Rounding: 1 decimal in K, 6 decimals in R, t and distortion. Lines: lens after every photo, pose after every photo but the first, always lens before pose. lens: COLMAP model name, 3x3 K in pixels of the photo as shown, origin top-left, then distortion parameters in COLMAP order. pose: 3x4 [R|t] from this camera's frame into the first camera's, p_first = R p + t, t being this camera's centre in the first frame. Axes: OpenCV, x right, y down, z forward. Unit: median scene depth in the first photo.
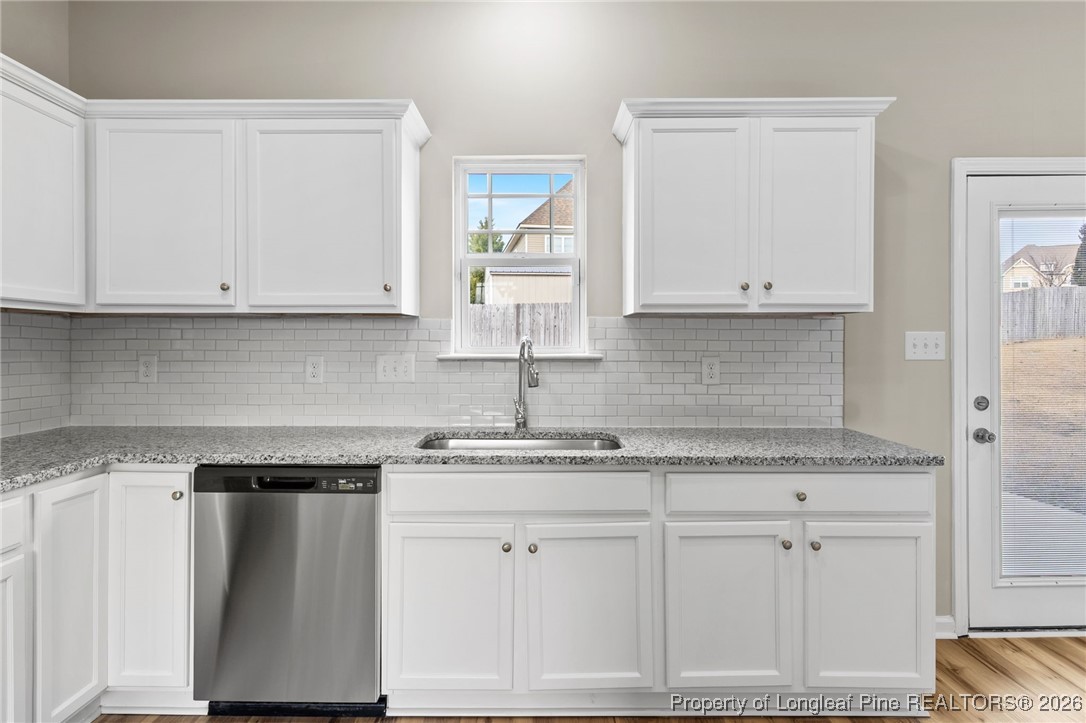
lens RADIAL K [[581.5, 0, 541.6], [0, 581.5, 346.4], [0, 0, 1]] dist [-0.003927, -0.000262]
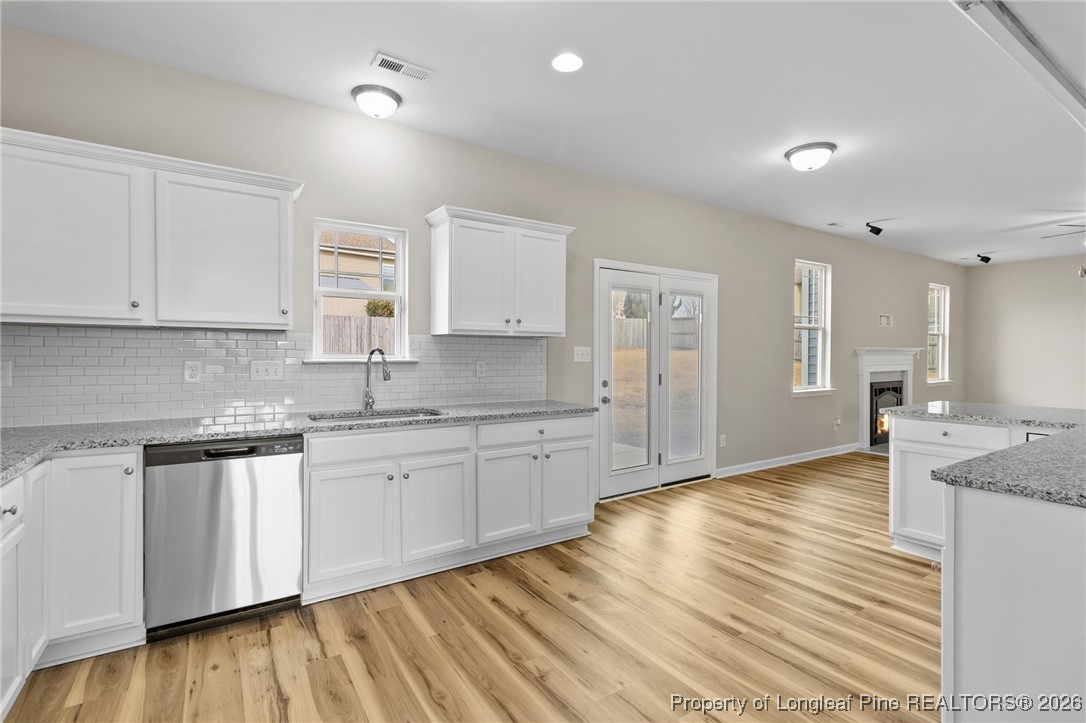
lens RADIAL K [[508.9, 0, 542.6], [0, 508.9, 355.3], [0, 0, 1]] dist [-0.019151, -0.000028]
pose [[0.830236, 0.002834, 0.557405, -0.424459], [-0.004507, 0.999989, 0.001629, -0.000714], [-0.557394, -0.003865, 0.830239, -0.353154]]
